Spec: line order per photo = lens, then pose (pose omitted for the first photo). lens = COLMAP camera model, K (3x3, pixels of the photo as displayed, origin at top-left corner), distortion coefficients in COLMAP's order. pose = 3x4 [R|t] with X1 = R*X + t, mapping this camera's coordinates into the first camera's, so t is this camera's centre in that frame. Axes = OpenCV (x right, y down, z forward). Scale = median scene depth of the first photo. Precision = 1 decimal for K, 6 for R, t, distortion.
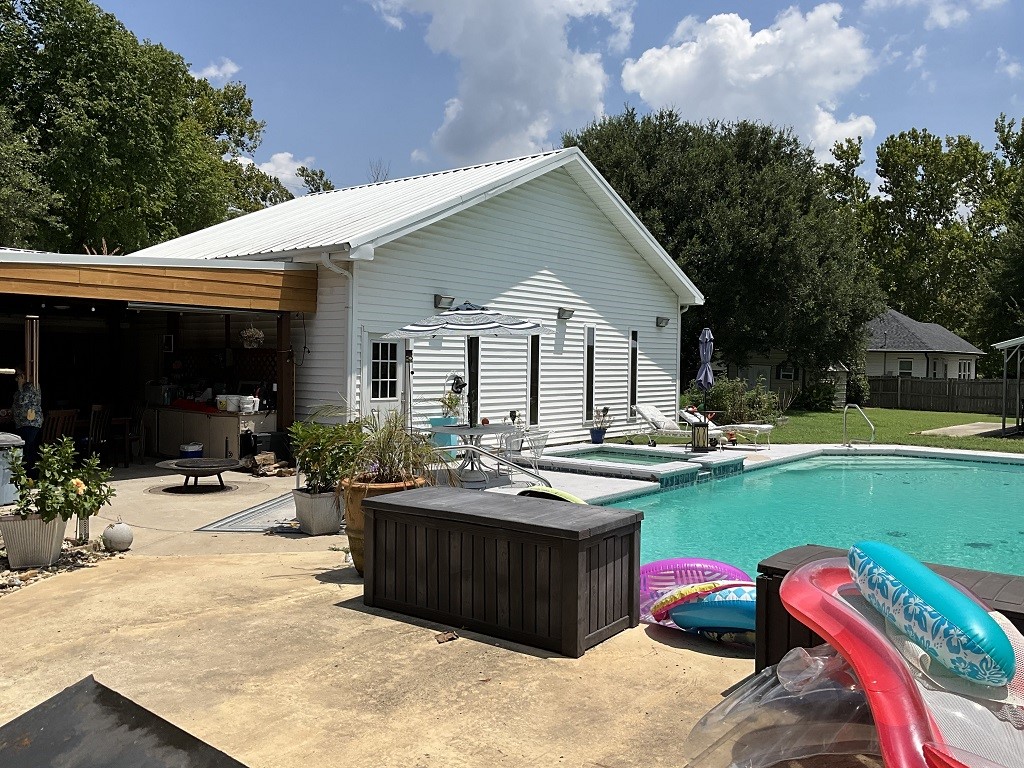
lens RADIAL K [[855.5, 0, 512.2], [0, 855.5, 385.9], [0, 0, 1]] dist [0.055986, -0.083754]
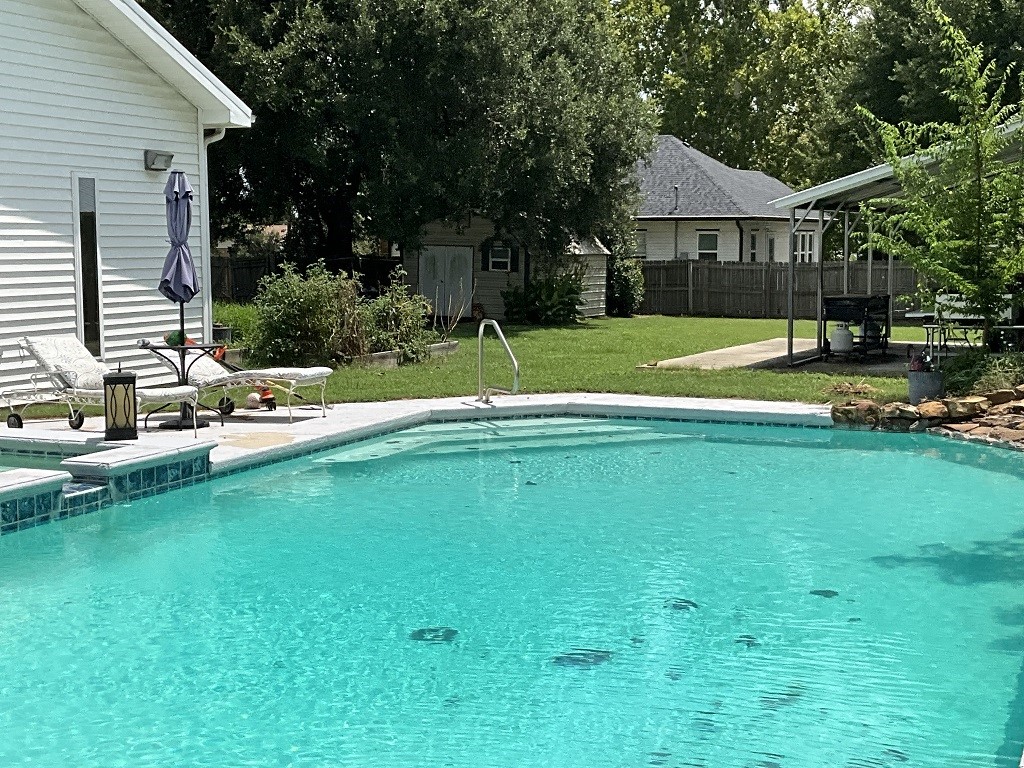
lens RADIAL K [[1449.6, 0, 511.4], [0, 1449.6, 382.8], [0, 0, 1]] dist [0.098597, 0.000000]
pose [[0.967194, -0.044223, 0.250161, 0.112660], [0.027677, 0.997213, 0.069278, -0.000254], [-0.252528, -0.060081, 0.965722, 0.097043]]
